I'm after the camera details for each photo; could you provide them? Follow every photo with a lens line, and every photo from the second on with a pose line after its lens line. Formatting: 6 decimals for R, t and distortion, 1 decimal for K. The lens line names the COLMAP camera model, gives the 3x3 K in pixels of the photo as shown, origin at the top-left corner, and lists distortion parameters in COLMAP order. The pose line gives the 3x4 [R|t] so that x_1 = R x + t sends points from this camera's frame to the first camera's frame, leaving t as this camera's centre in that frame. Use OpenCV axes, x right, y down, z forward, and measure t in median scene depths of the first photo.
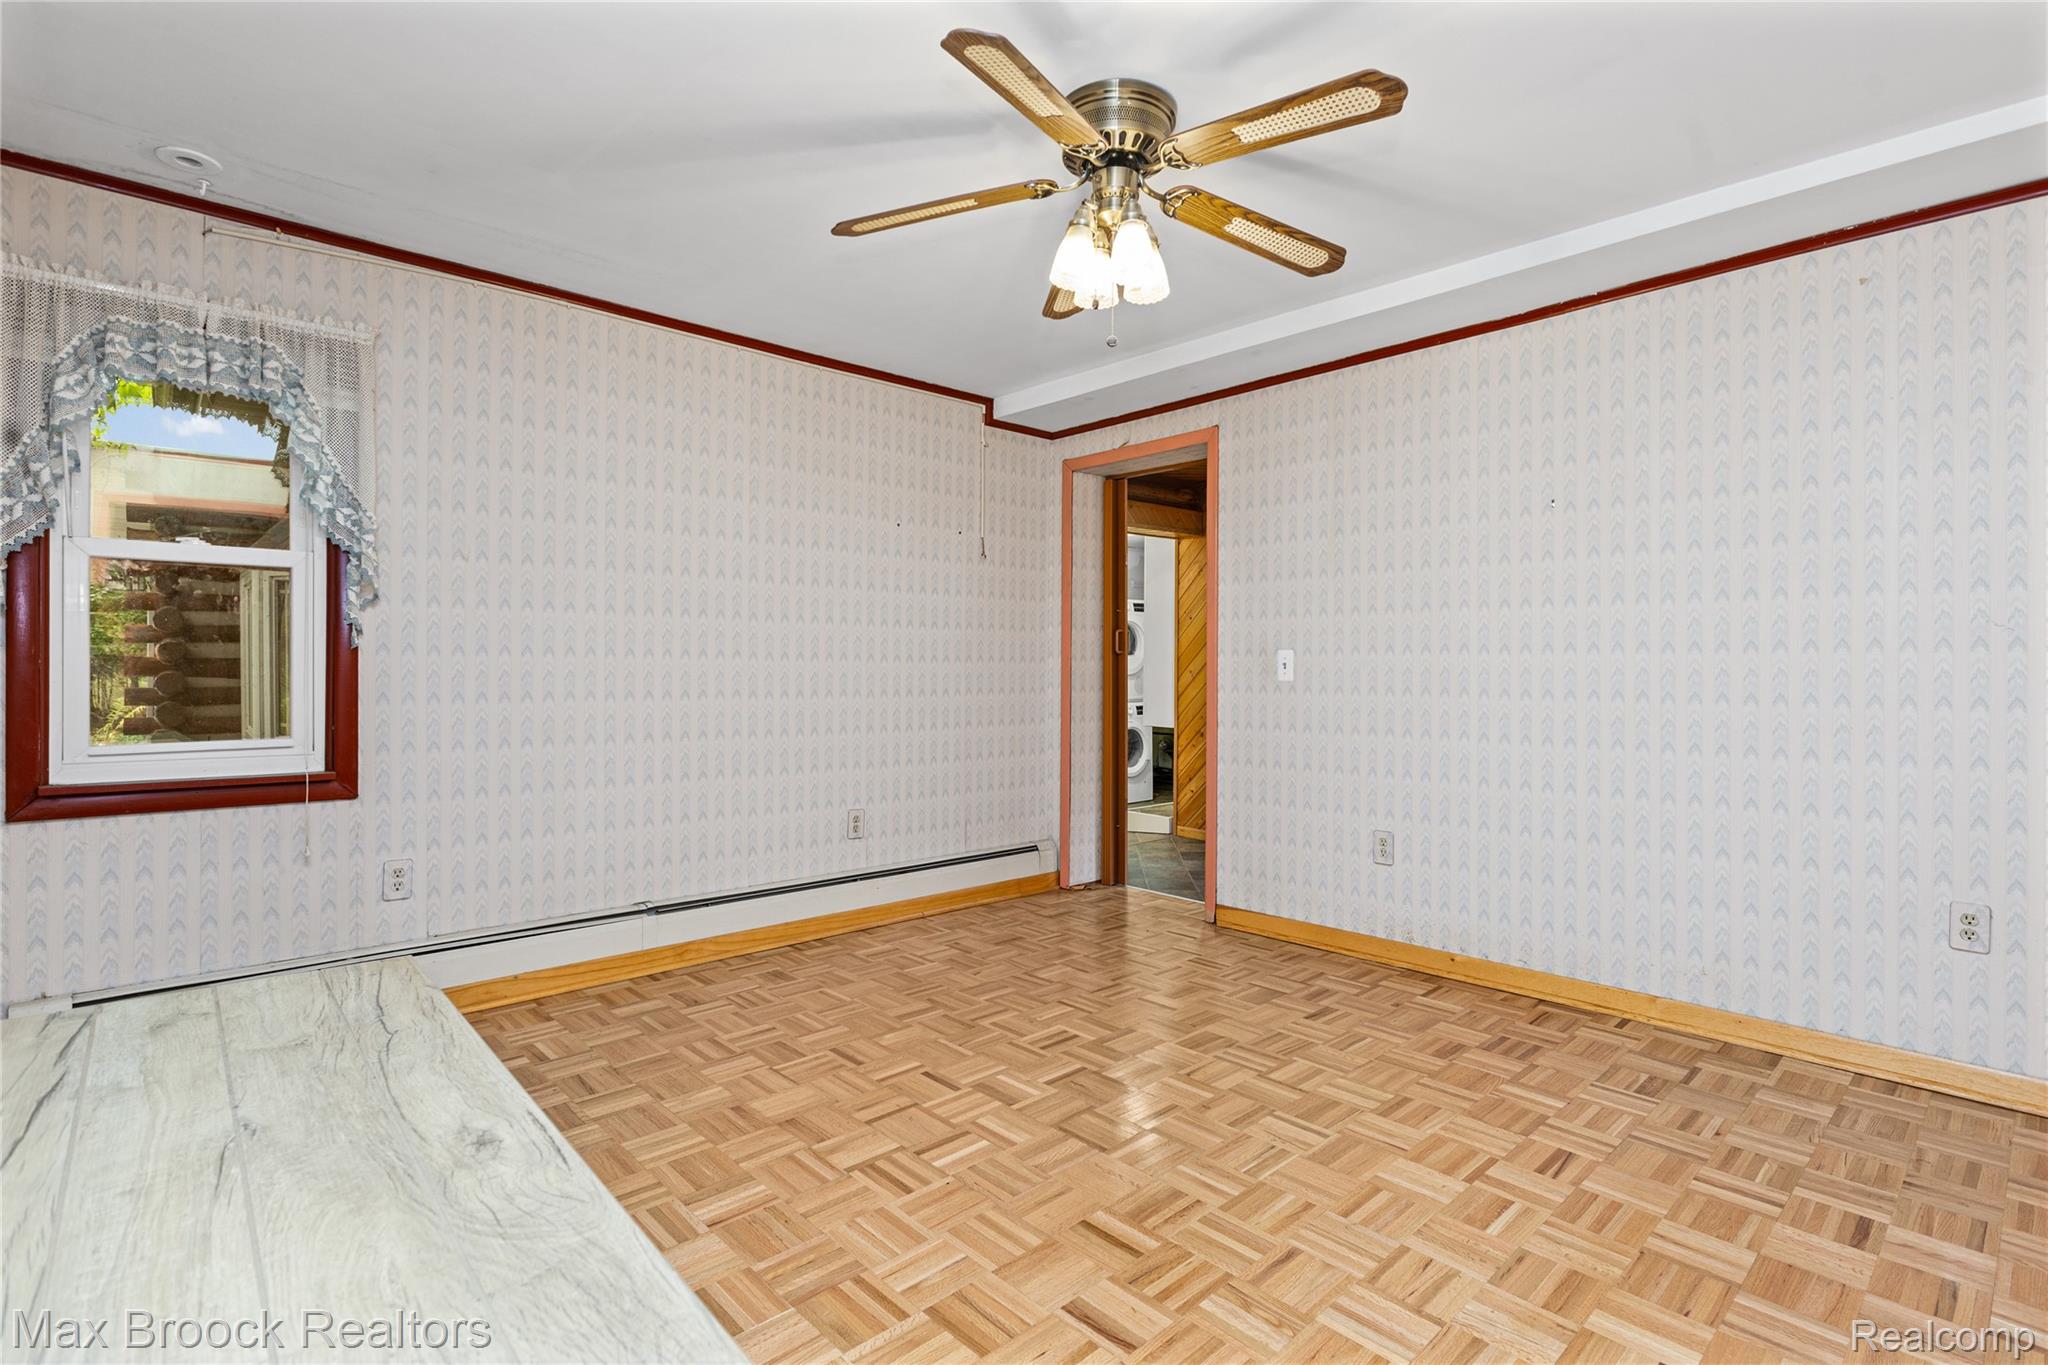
lens RADIAL K [[980.9, 0, 1024.0], [0, 980.9, 682.5], [0, 0, 1]] dist [-0.000913, -0.000308]
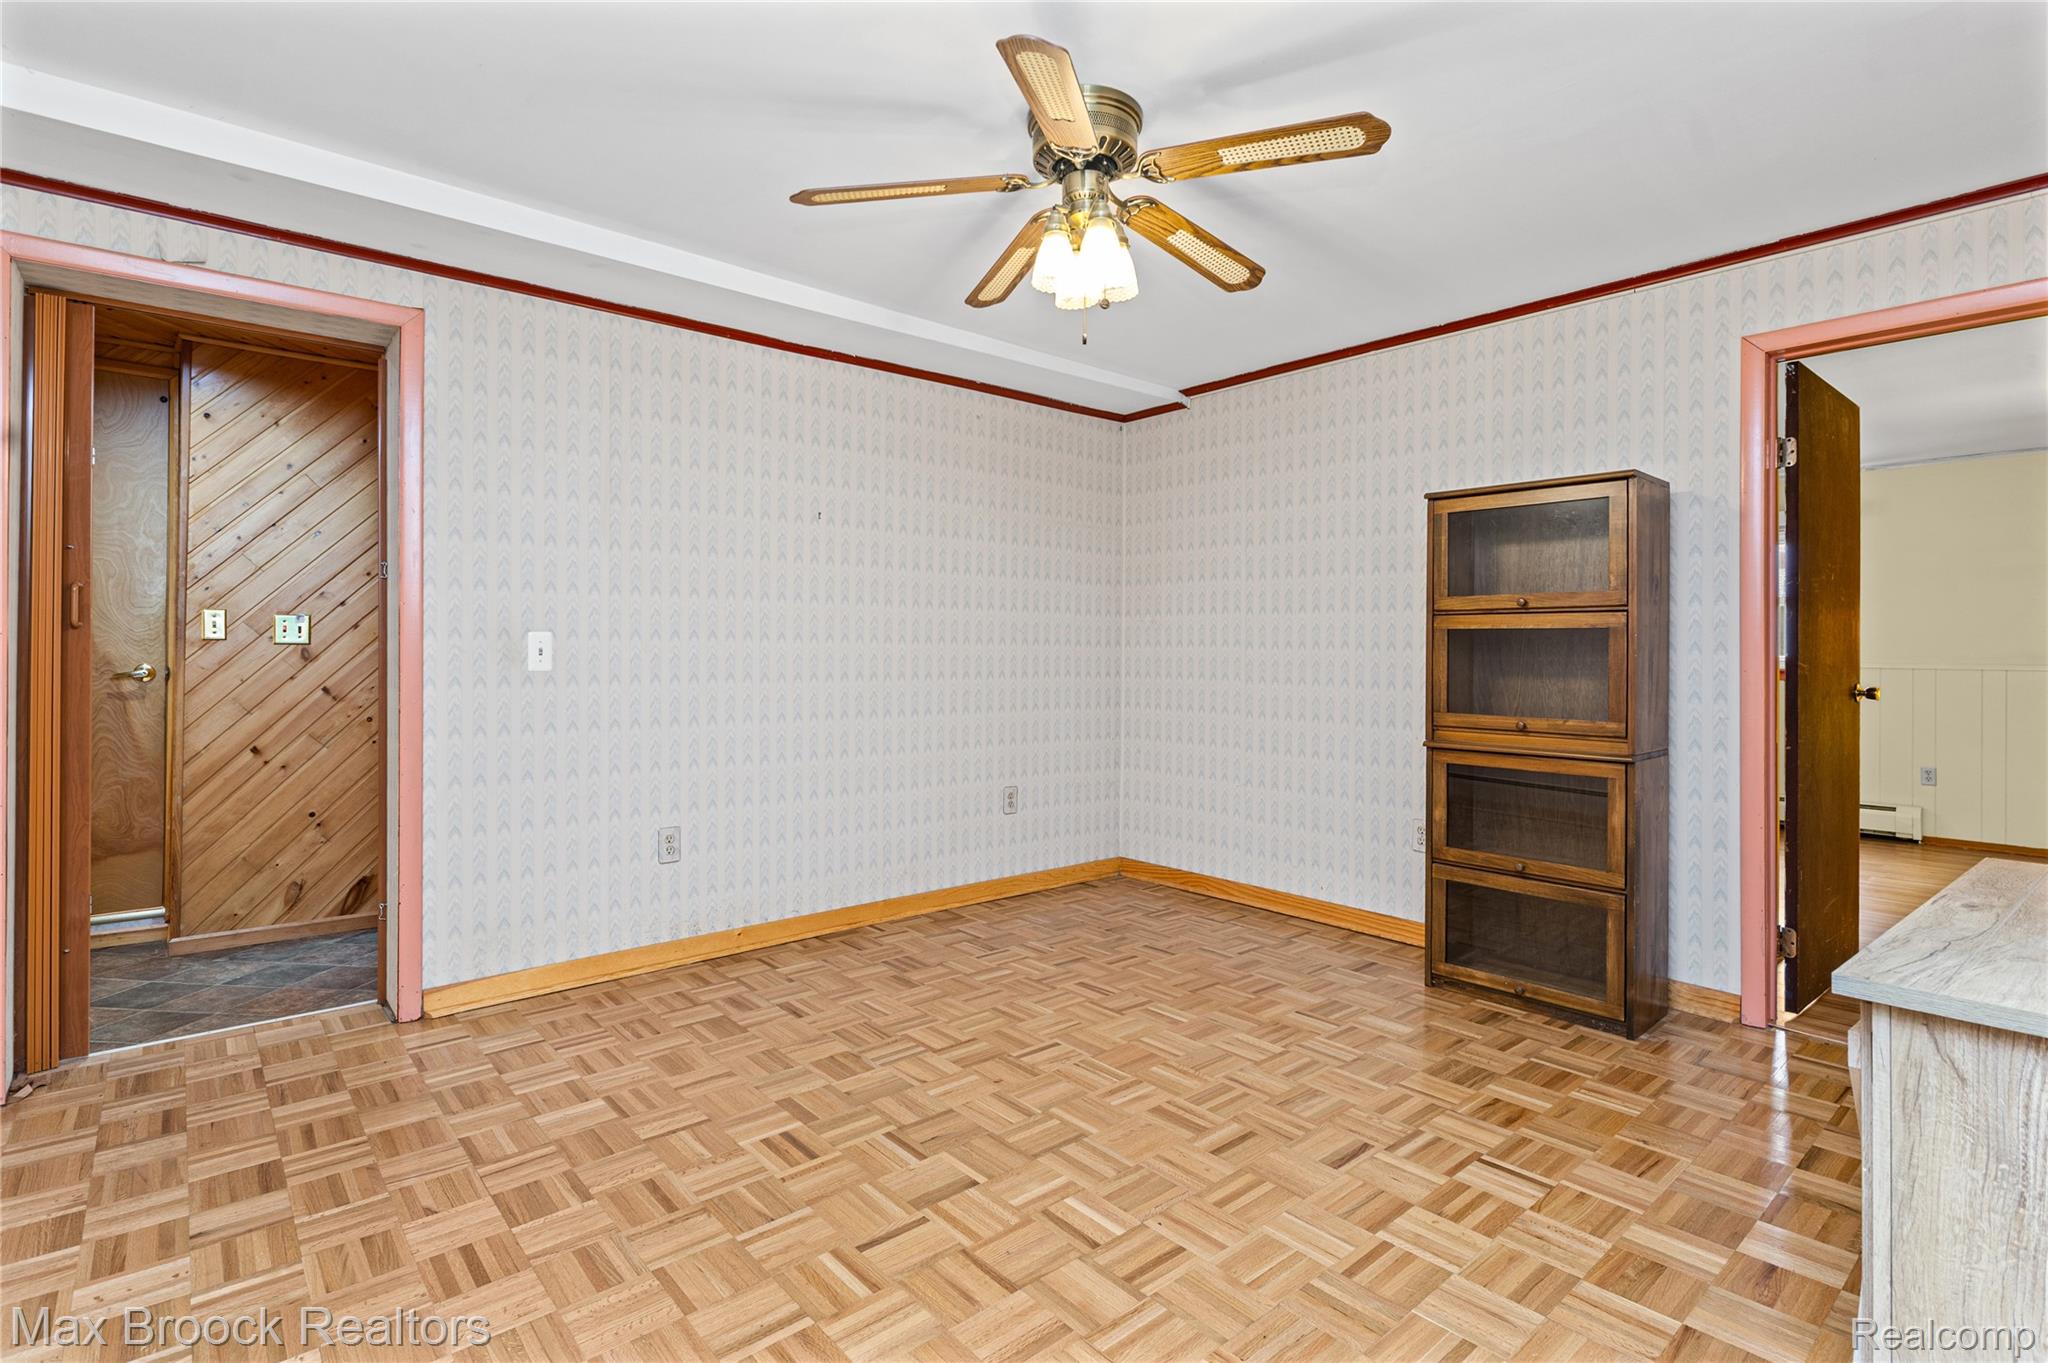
lens RADIAL K [[996.2, 0, 1024.0], [0, 996.2, 654.4], [0, 0, 1]] dist [0.001724, 0.000183]
pose [[0.036399, -0.004529, 0.999327, -0.717324], [0.010273, 0.999939, 0.004158, -0.018975], [-0.999285, 0.010115, 0.036443, 0.771340]]
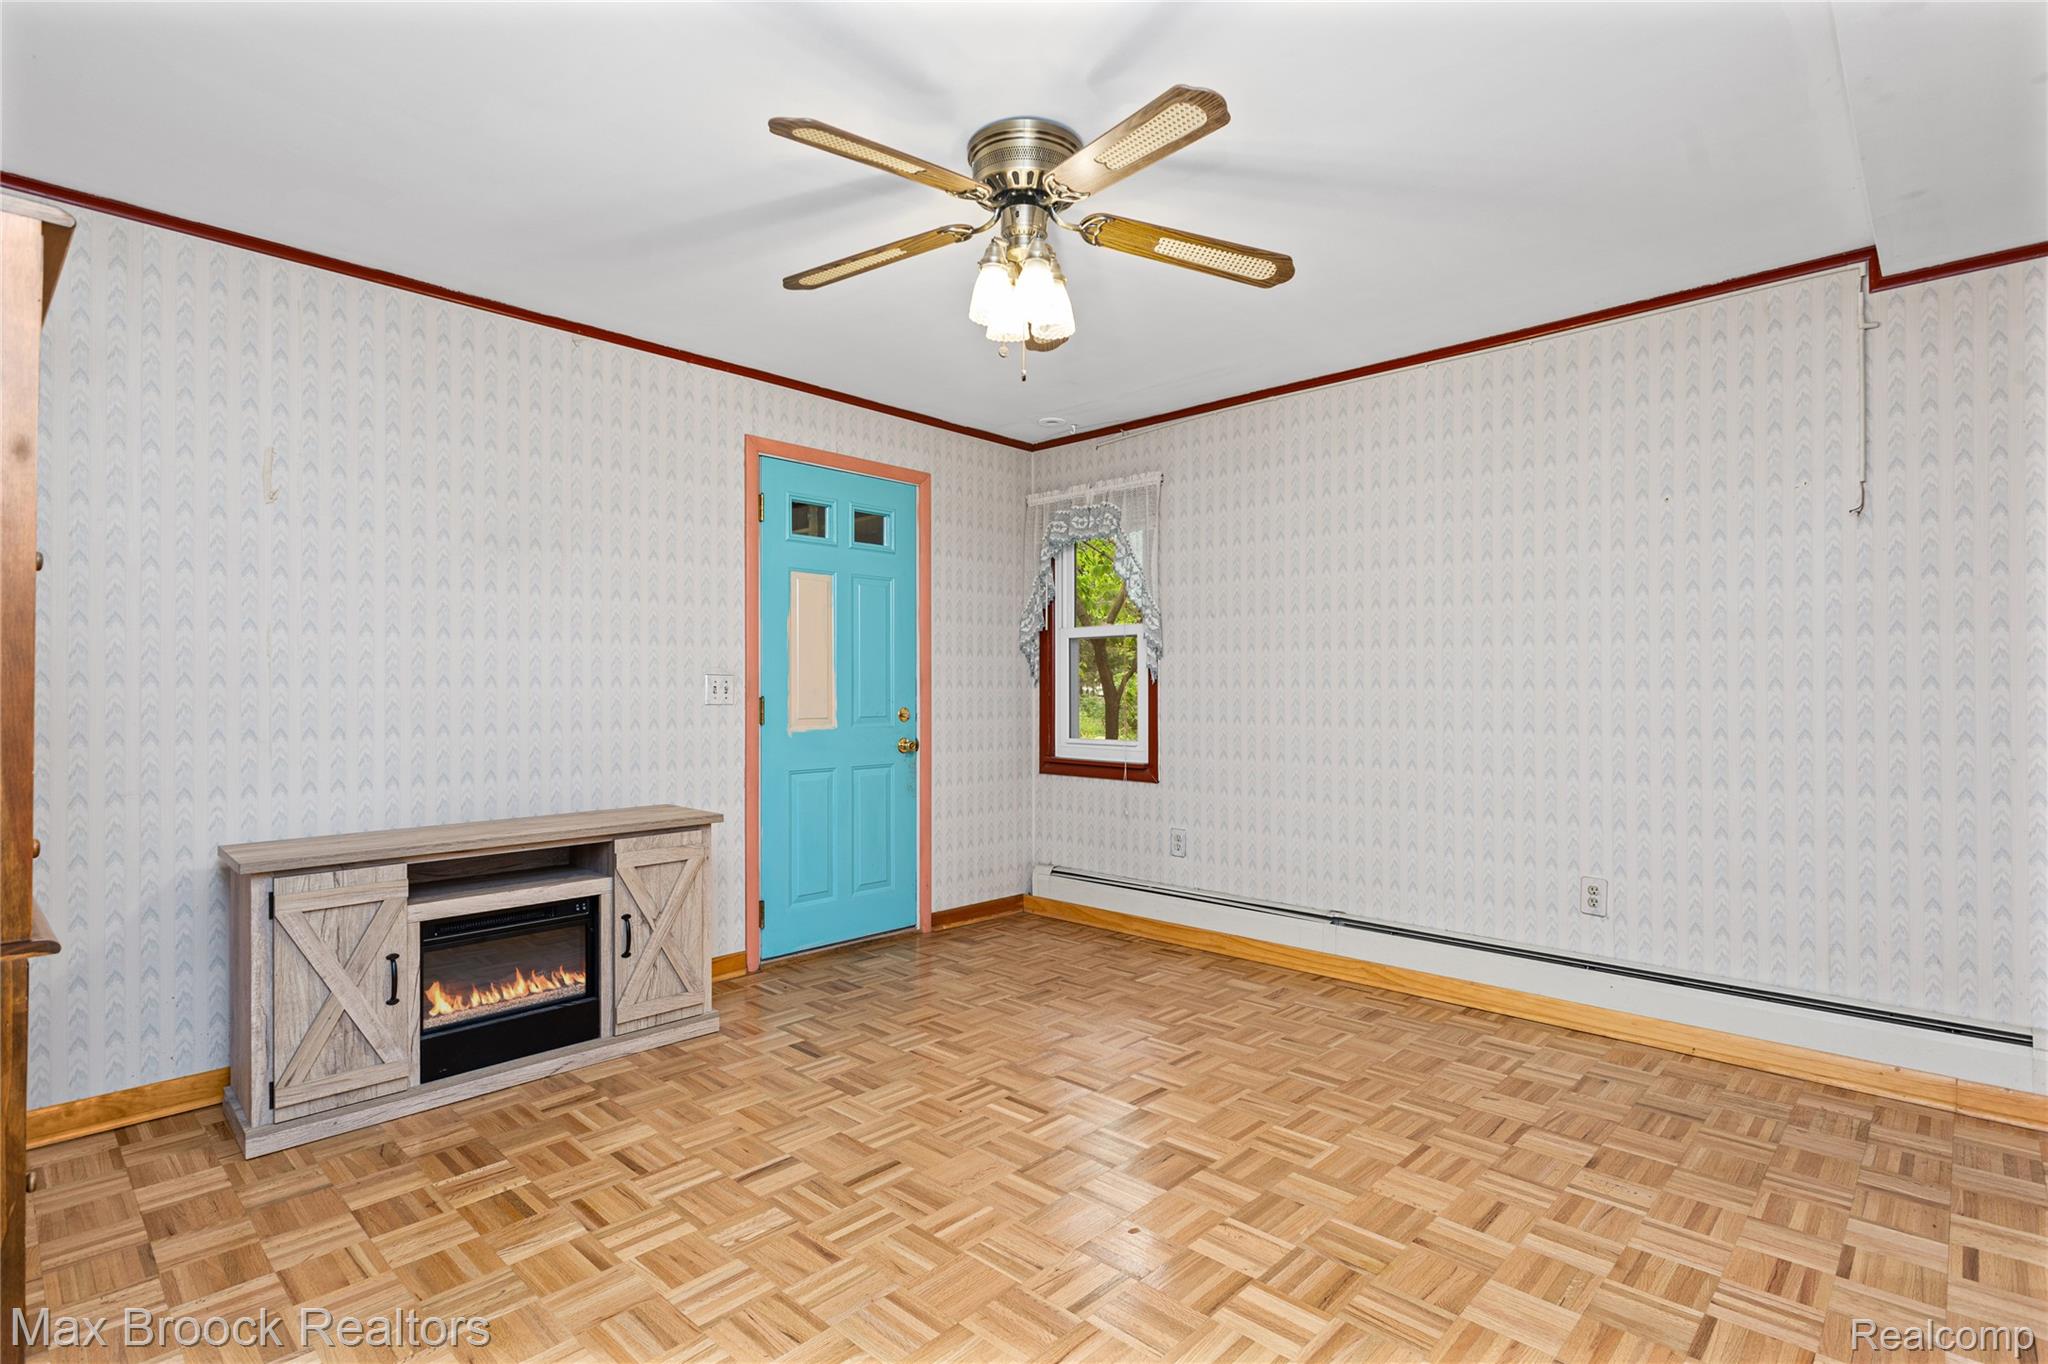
lens RADIAL K [[984.4, 0, 1025.6], [0, 984.4, 689.2], [0, 0, 1]] dist [0.024689, 0.000029]
pose [[0.068263, -0.005642, -0.997651, 0.843244], [-0.013642, 0.999885, -0.006588, -0.014164], [0.997574, 0.014059, 0.068178, 0.701659]]
